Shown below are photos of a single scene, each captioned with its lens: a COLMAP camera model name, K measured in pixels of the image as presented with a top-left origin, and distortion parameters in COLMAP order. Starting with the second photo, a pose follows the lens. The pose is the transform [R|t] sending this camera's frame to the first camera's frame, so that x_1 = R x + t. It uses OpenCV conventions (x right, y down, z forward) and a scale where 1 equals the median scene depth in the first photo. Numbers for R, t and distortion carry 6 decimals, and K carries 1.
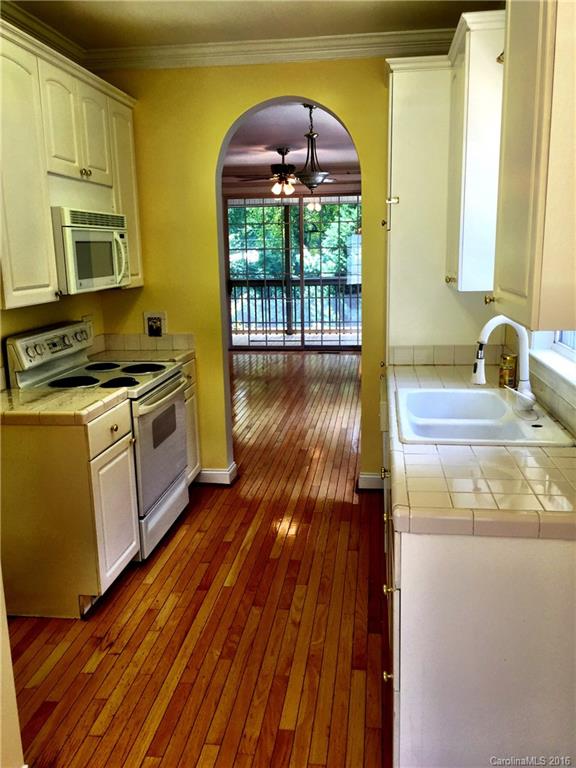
lens RADIAL K [[656.1, 0, 286.8], [0, 656.1, 384.1], [0, 0, 1]] dist [0.084282, -0.113695]
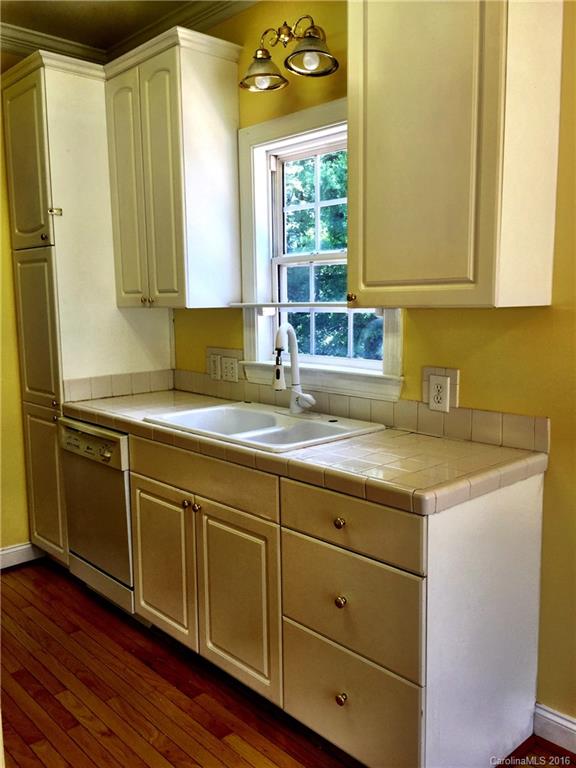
lens RADIAL K [[656.1, 0, 286.8], [0, 656.1, 384.1], [0, 0, 1]] dist [0.084282, -0.113695]
pose [[0.631705, -0.084939, 0.770541, -0.412847], [0.155594, 0.987644, -0.018689, 0.010382], [-0.759433, 0.131697, 0.637116, 0.300027]]
